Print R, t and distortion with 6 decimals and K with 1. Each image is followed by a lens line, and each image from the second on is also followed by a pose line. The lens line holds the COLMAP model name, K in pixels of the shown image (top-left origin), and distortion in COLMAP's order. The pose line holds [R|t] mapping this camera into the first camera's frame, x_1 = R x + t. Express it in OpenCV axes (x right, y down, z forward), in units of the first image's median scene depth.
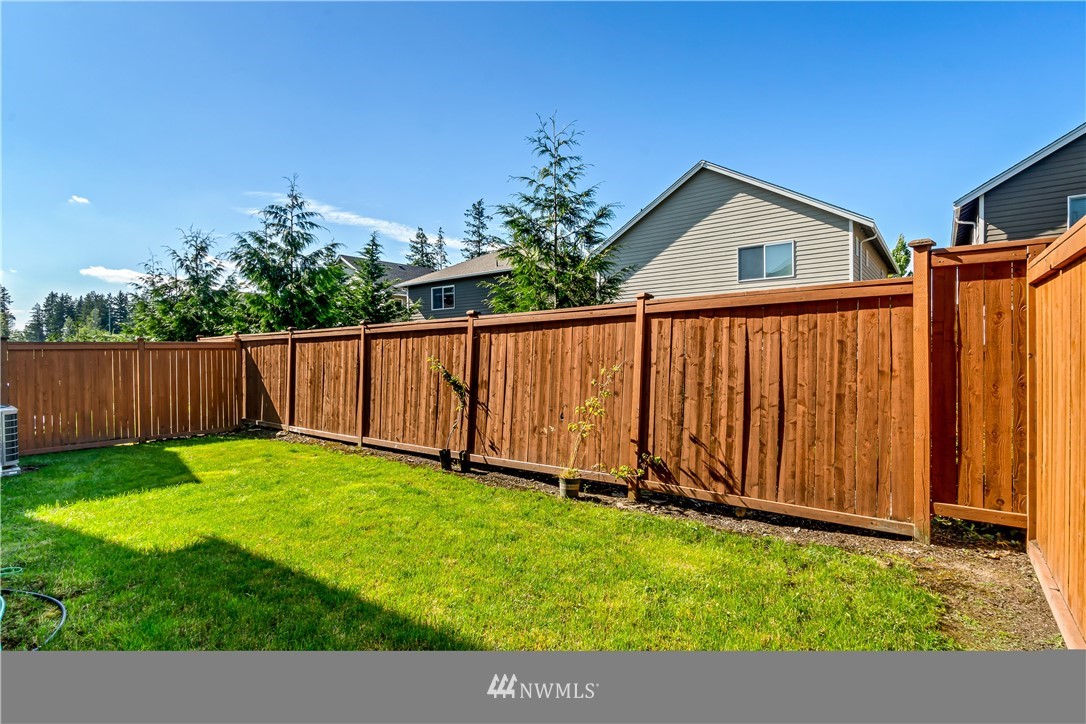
lens RADIAL K [[509.1, 0, 542.5], [0, 509.1, 362.1], [0, 0, 1]] dist [-0.000156, 0.002680]
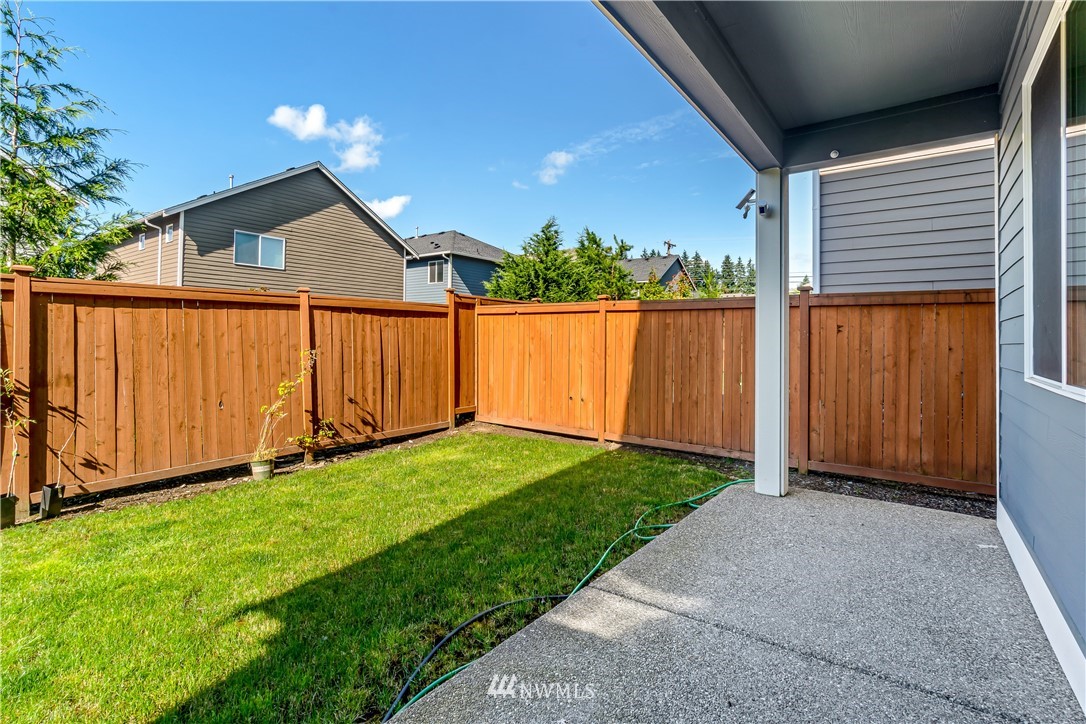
lens RADIAL K [[509.1, 0, 534.8], [0, 509.1, 338.4], [0, 0, 1]] dist [-0.000156, 0.002680]
pose [[-0.023700, 0.011650, 0.999651, -1.026524], [0.006286, 0.999914, -0.011504, 0.000487], [-0.999699, 0.006011, -0.023771, 0.501667]]
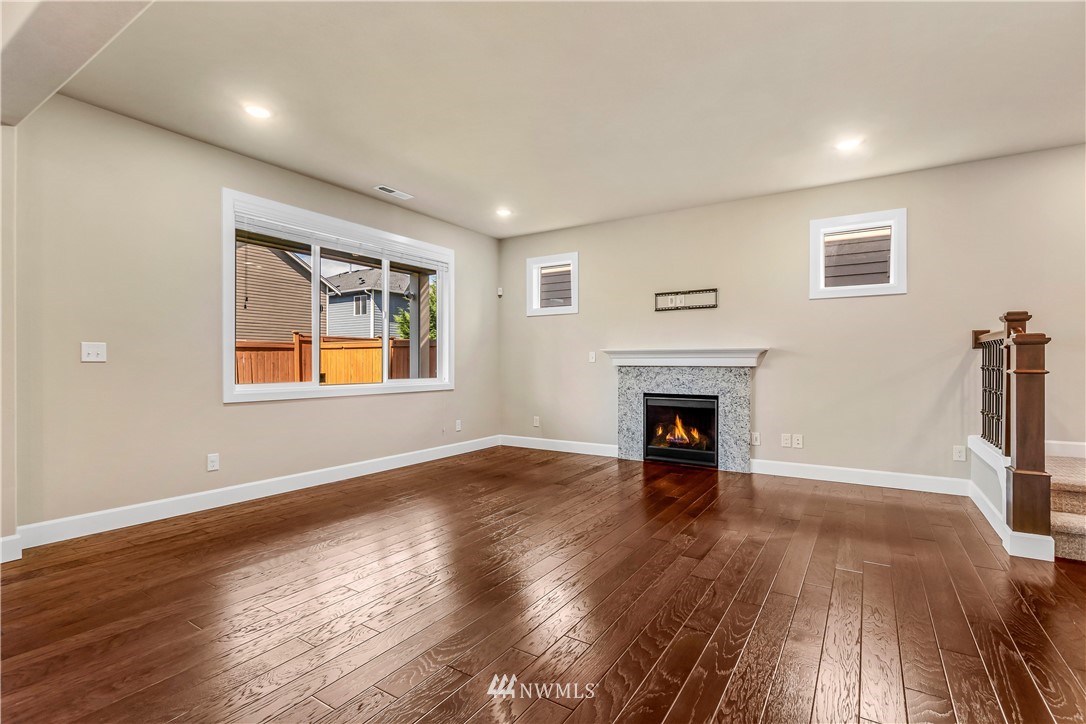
lens RADIAL K [[509.1, 0, 524.0], [0, 509.1, 361.8], [0, 0, 1]] dist [-0.000156, 0.002680]
pose [[-0.055620, 0.014278, 0.998350, -1.744605], [0.020070, 0.999712, -0.013179, 0.013804], [-0.998250, 0.019304, -0.055890, -0.155188]]
